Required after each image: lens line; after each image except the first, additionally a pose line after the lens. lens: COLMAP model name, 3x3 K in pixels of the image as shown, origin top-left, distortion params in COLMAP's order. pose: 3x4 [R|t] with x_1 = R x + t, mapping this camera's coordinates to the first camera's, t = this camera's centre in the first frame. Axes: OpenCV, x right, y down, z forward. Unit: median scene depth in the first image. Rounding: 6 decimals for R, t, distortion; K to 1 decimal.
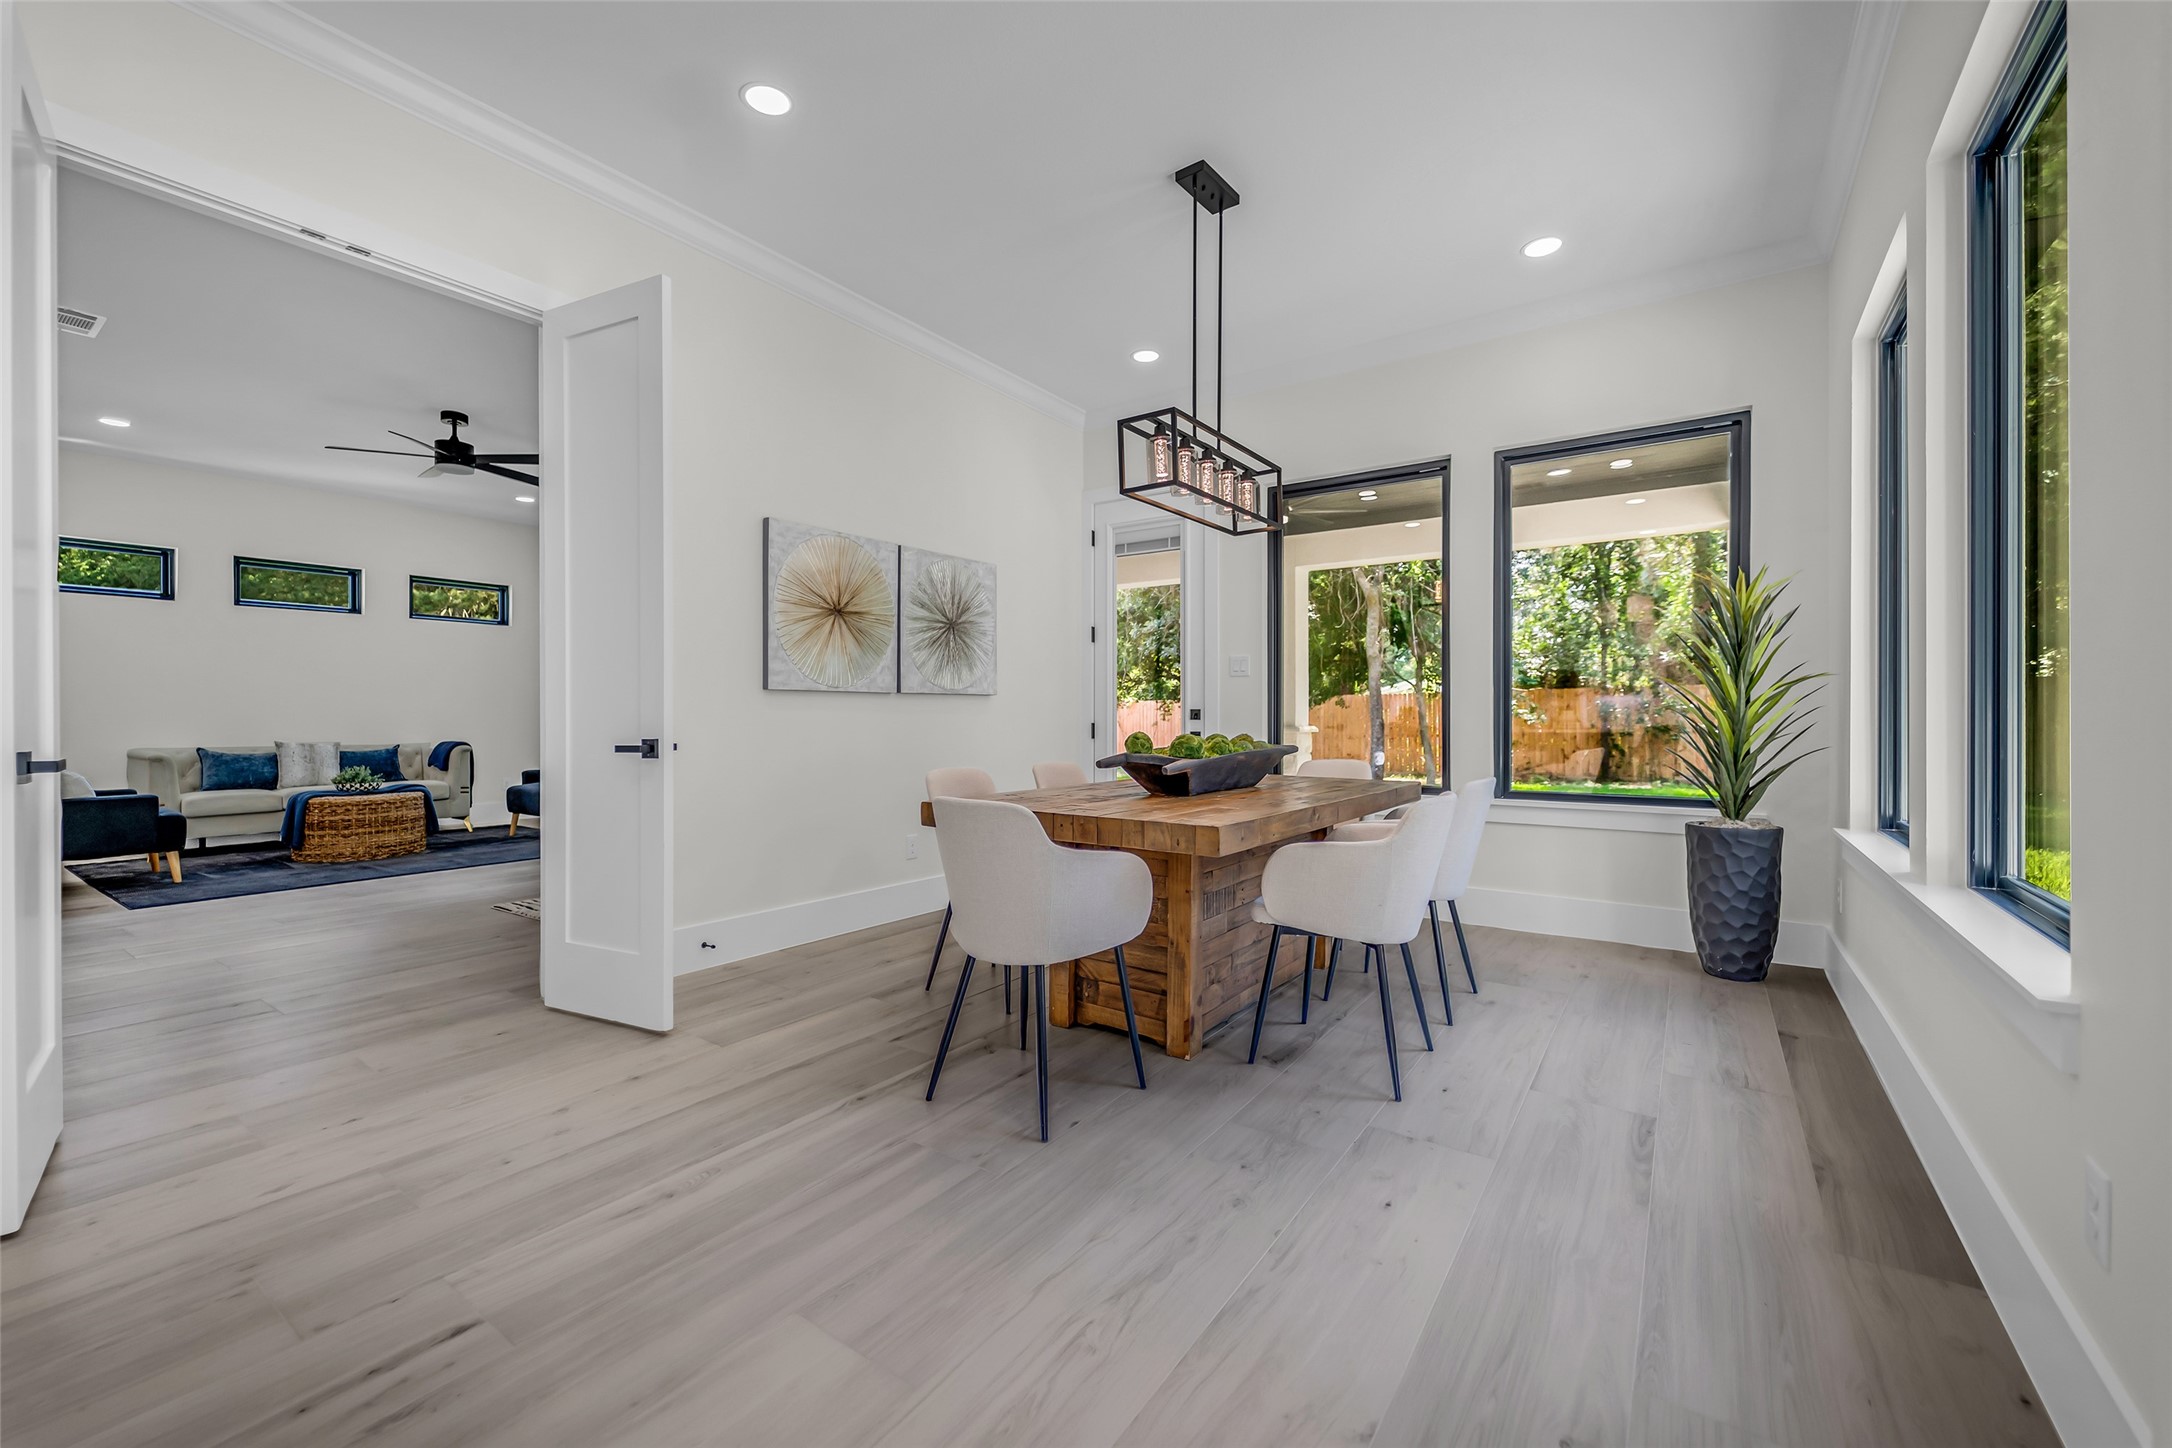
lens RADIAL K [[877.5, 0, 1090.4], [0, 877.5, 718.4], [0, 0, 1]] dist [0.001075, 0.000090]
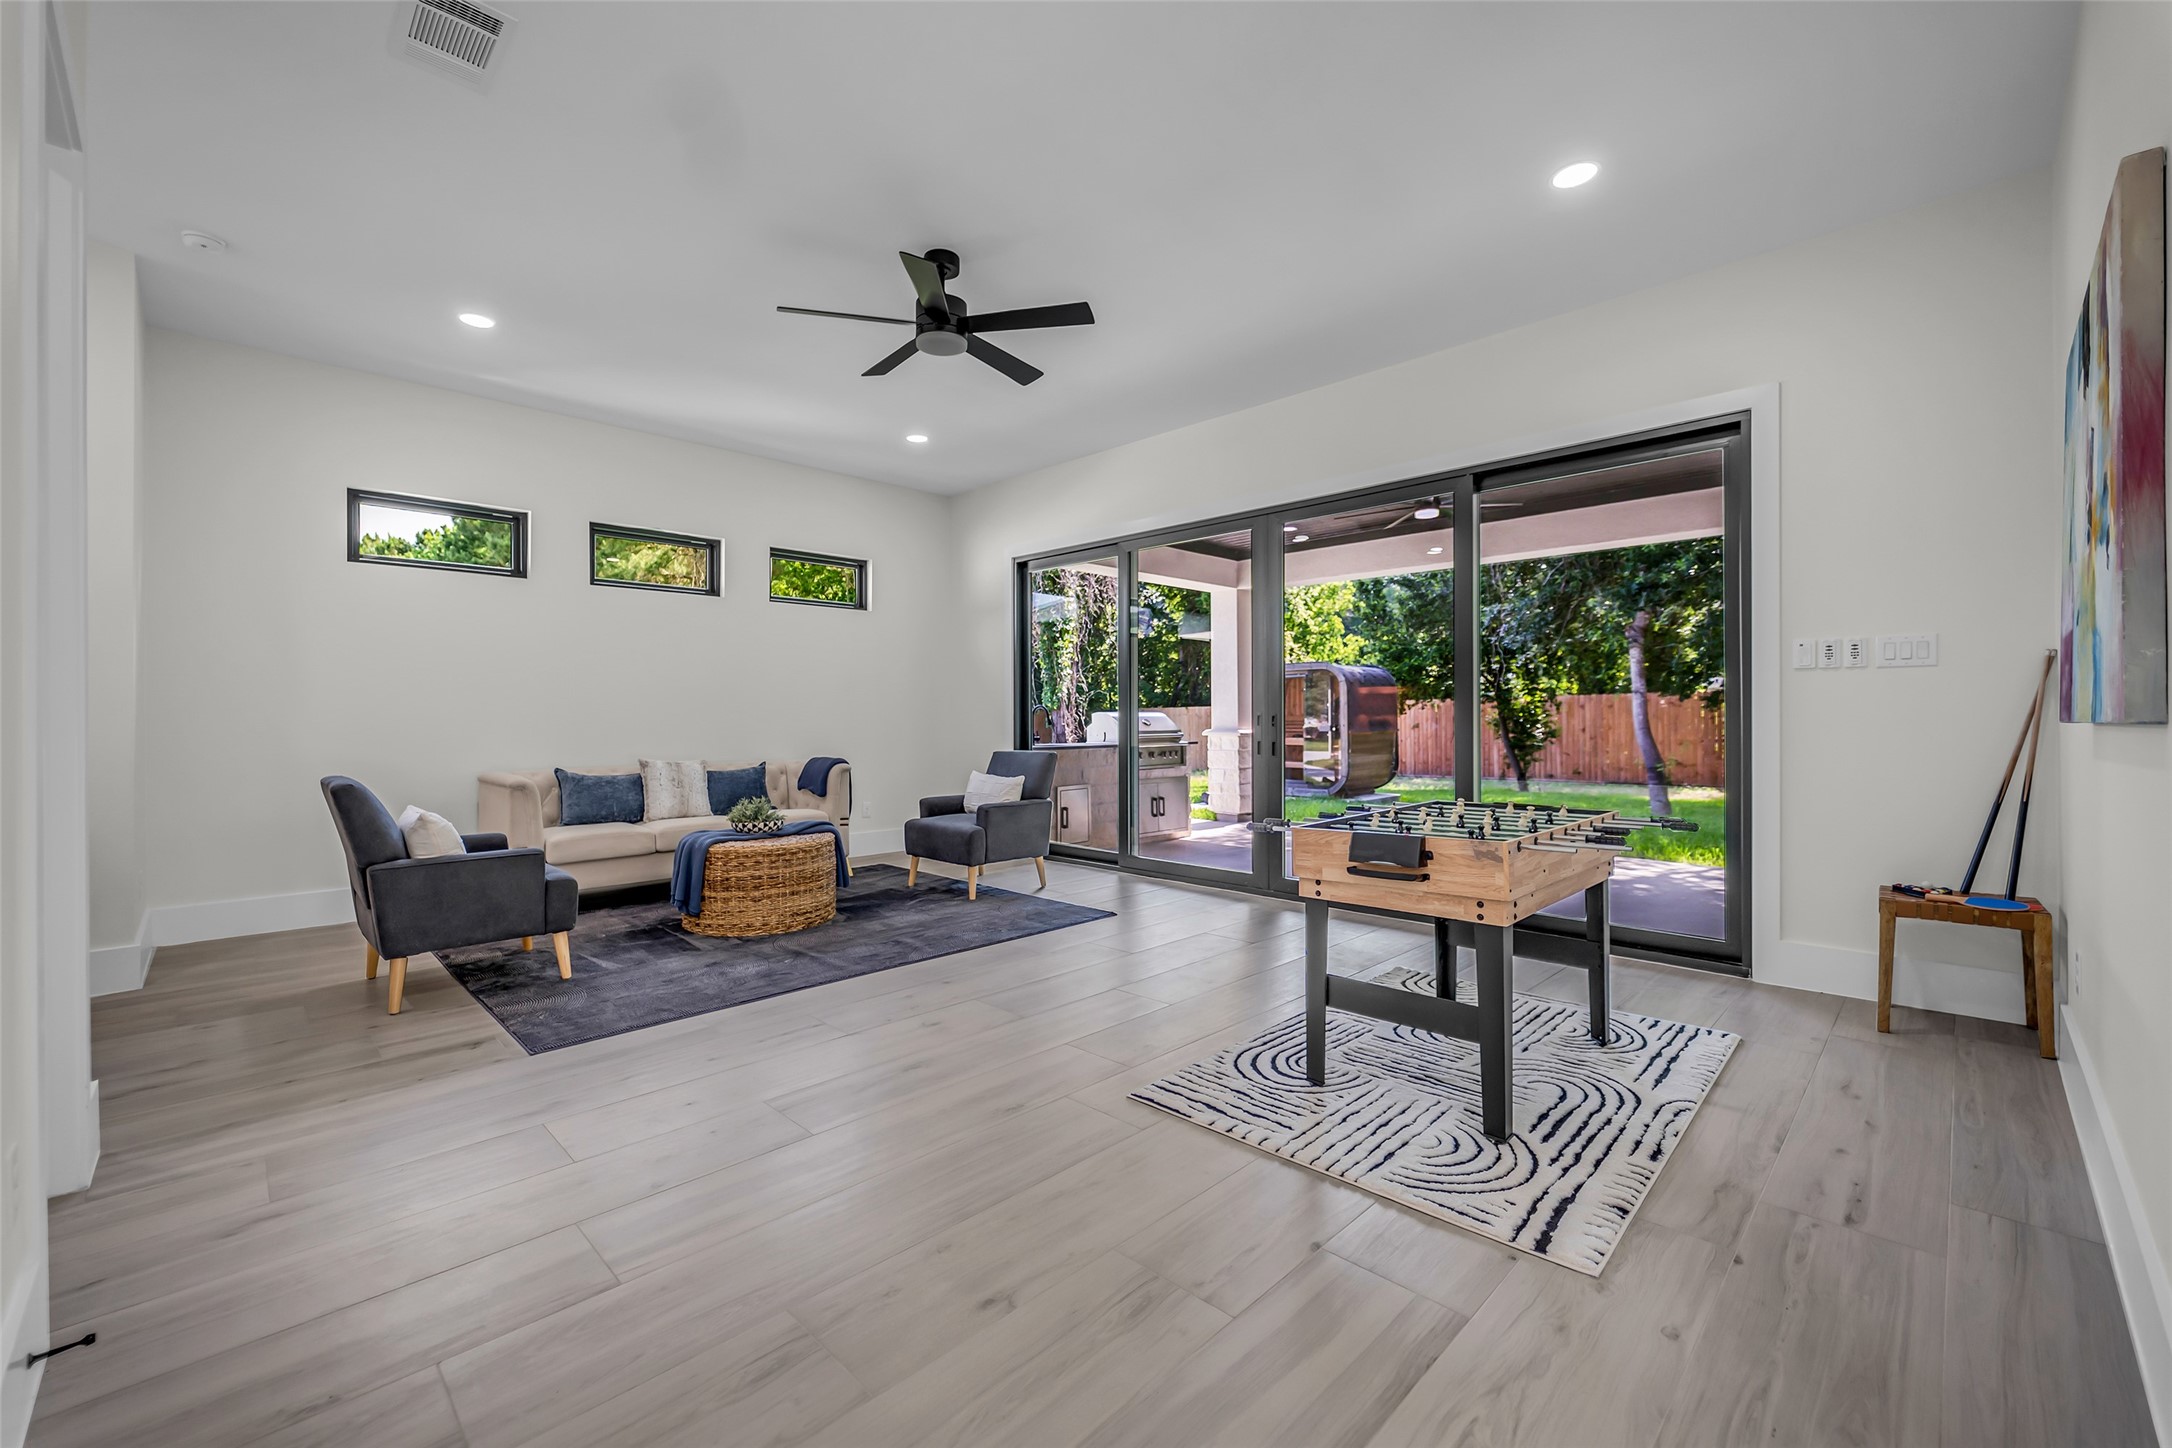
lens RADIAL K [[877.5, 0, 1090.4], [0, 877.5, 718.4], [0, 0, 1]] dist [0.001075, 0.000090]
pose [[0.984314, -0.002805, -0.176403, -0.416193], [0.002279, 0.999992, -0.003186, -0.006442], [0.176411, 0.002734, 0.984313, 0.323981]]
